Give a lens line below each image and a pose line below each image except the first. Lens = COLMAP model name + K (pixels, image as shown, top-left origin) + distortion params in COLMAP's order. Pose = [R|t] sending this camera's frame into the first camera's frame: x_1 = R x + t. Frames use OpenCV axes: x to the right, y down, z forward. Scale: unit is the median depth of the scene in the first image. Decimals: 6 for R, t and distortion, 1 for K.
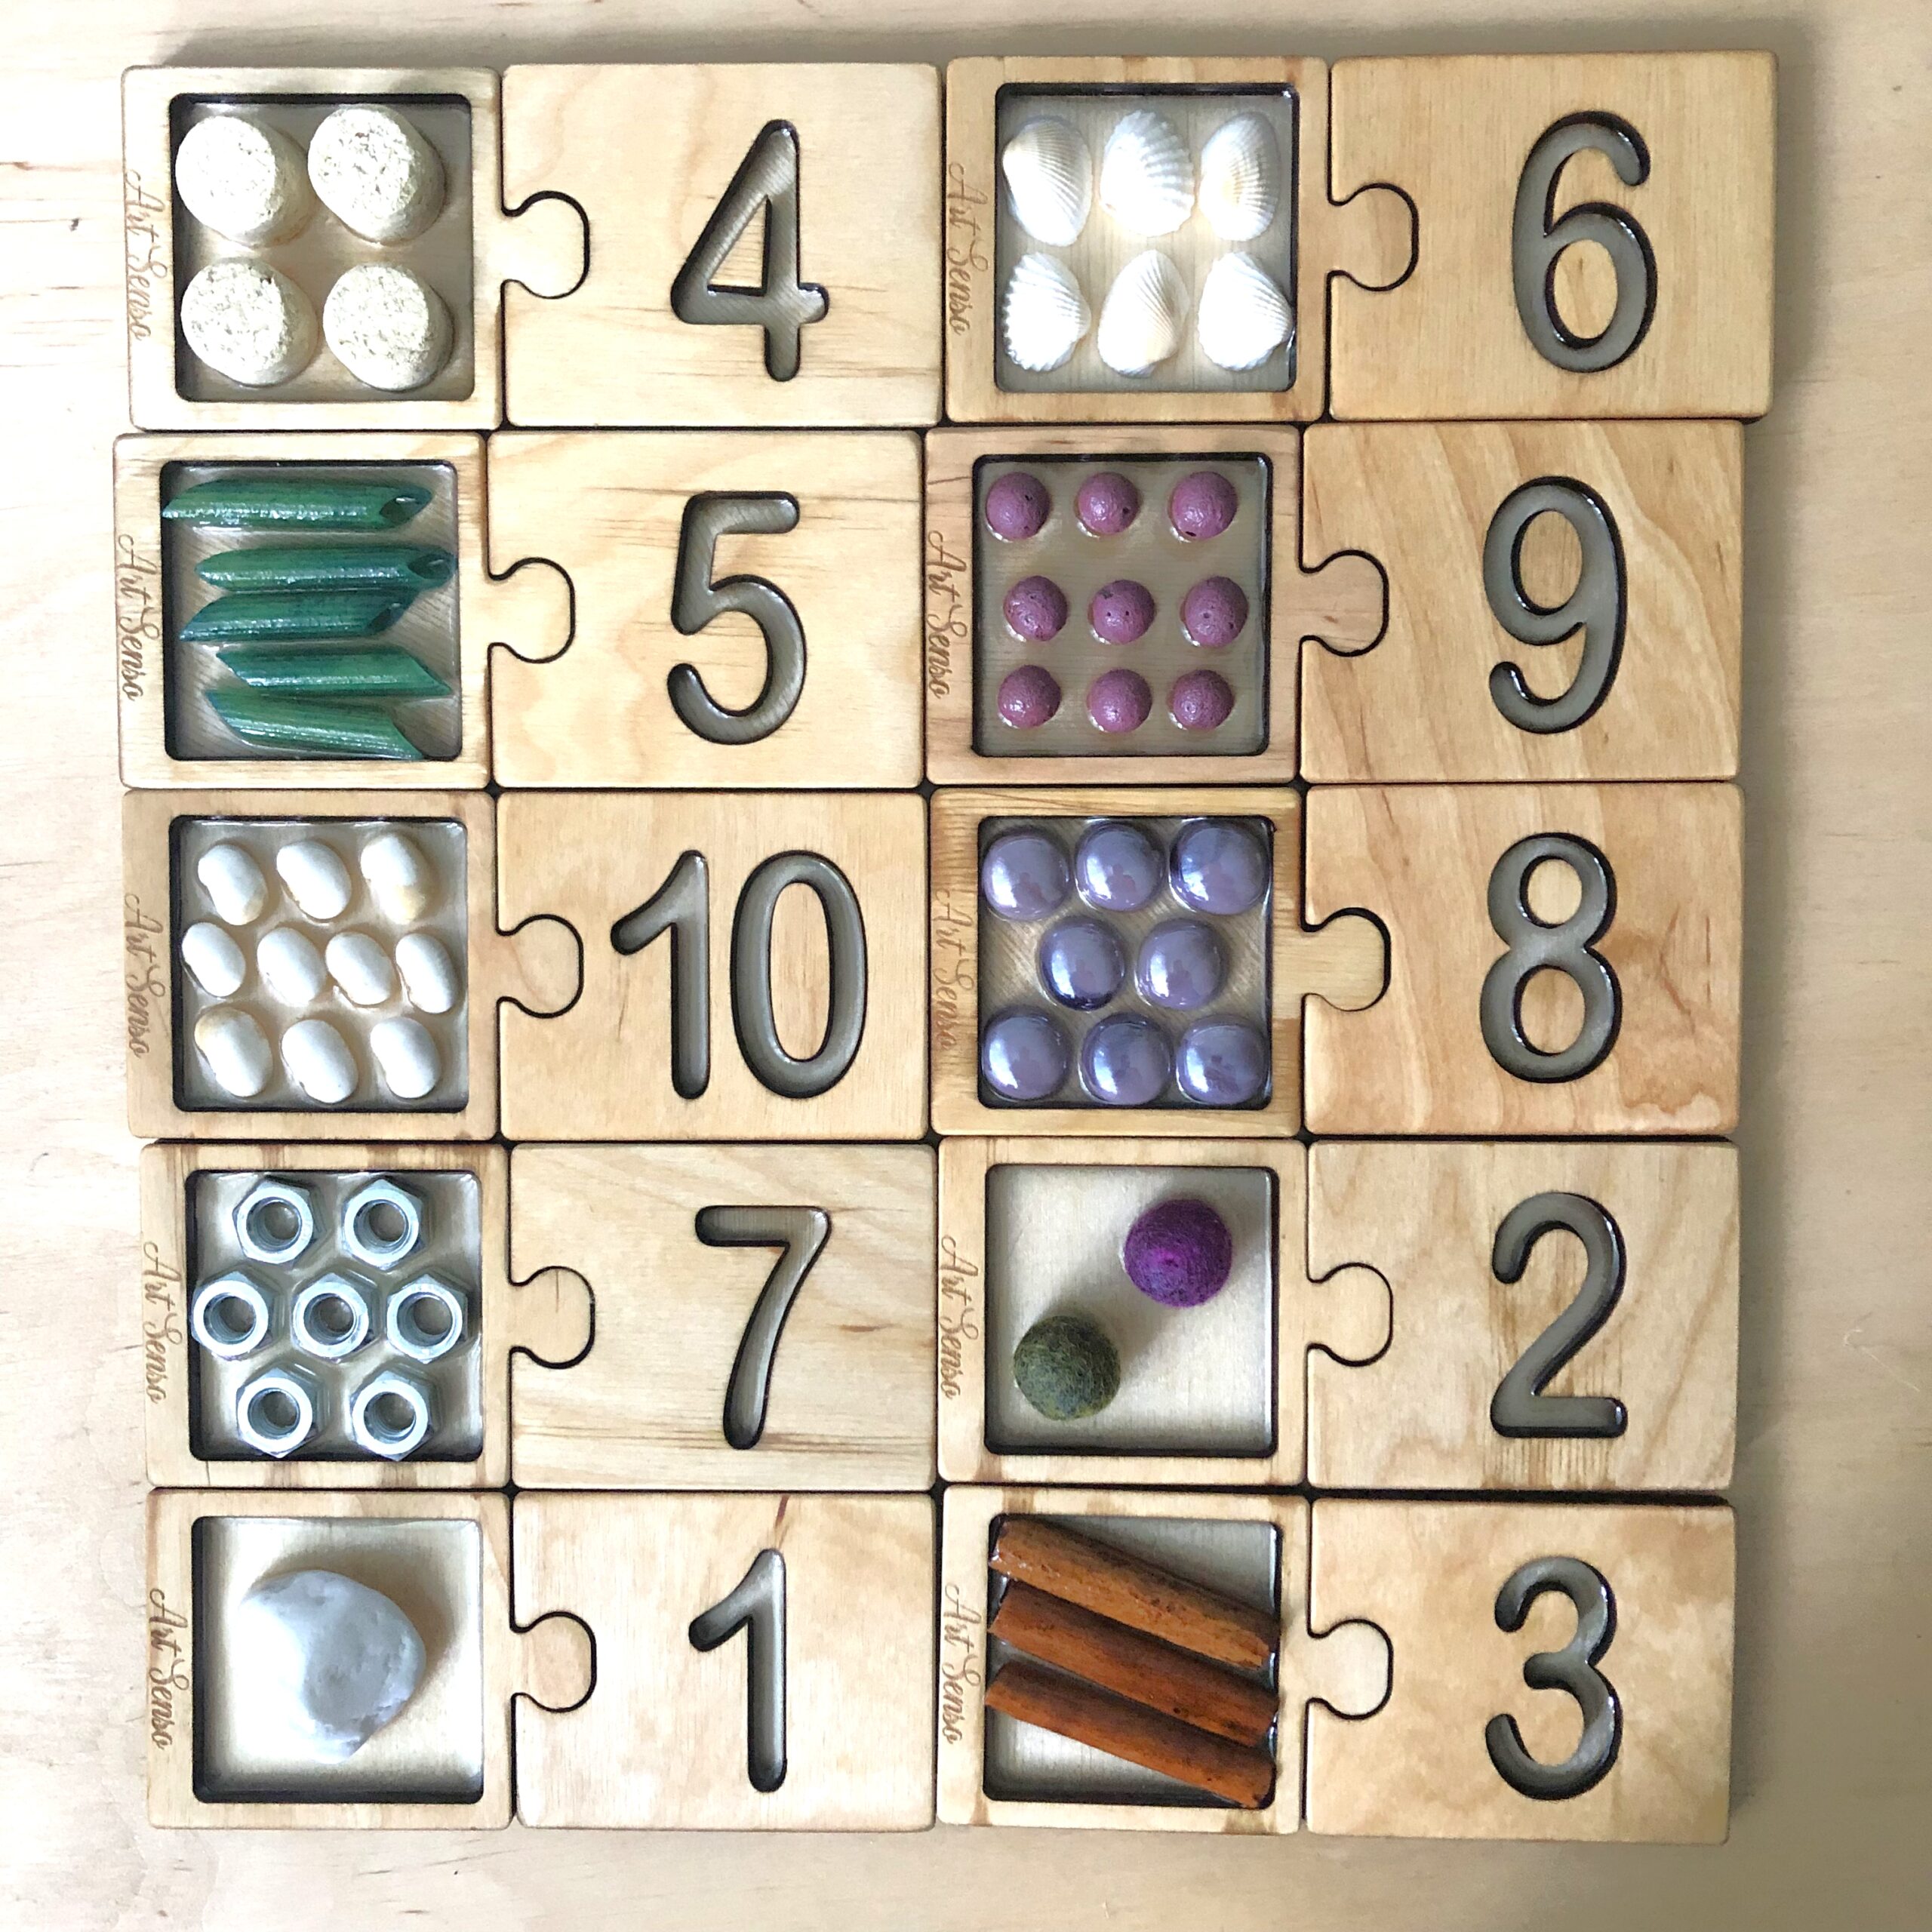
lens RADIAL K [[2149.2, 0, 977.0], [0, 2149.2, 960.9], [0, 0, 1]] dist [0.082805, -0.223297]
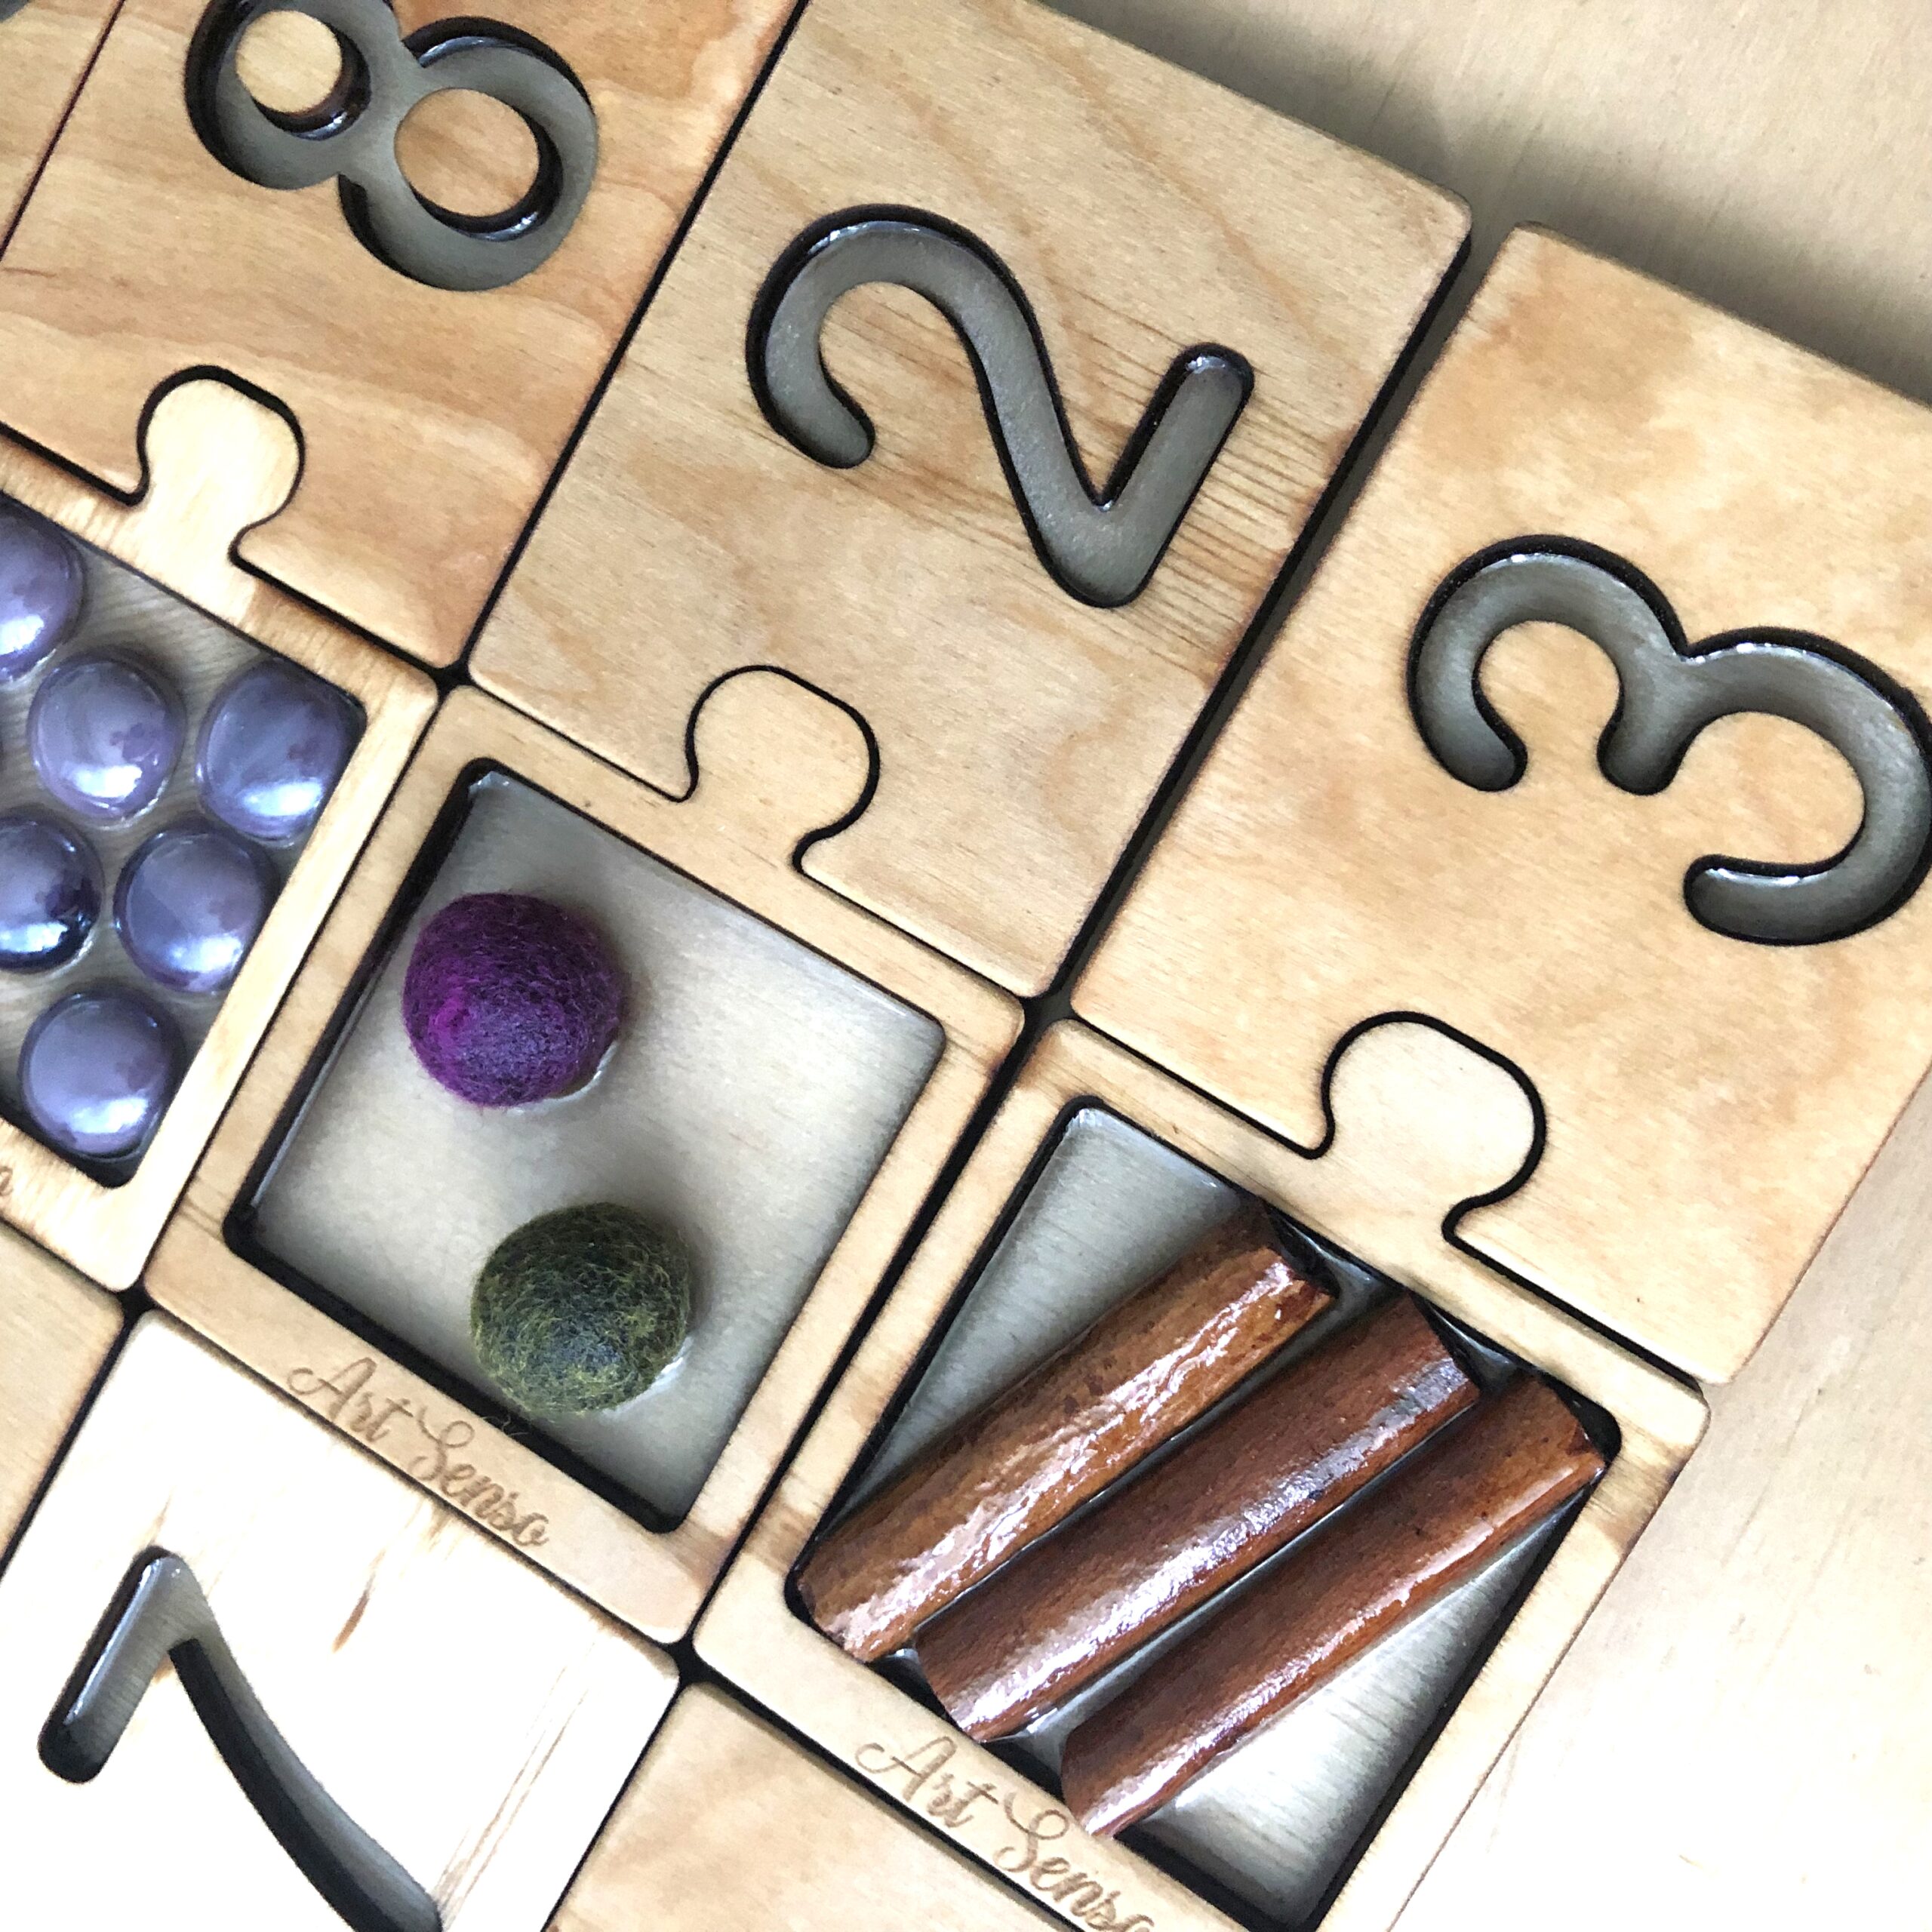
lens RADIAL K [[2149.2, 0, 977.0], [0, 2149.2, 960.9], [0, 0, 1]] dist [0.082805, -0.223297]
pose [[0.480888, -0.873416, -0.076756, 0.192216], [0.835382, 0.483005, -0.262380, 0.353534], [0.266241, 0.062055, 0.961907, 0.534554]]
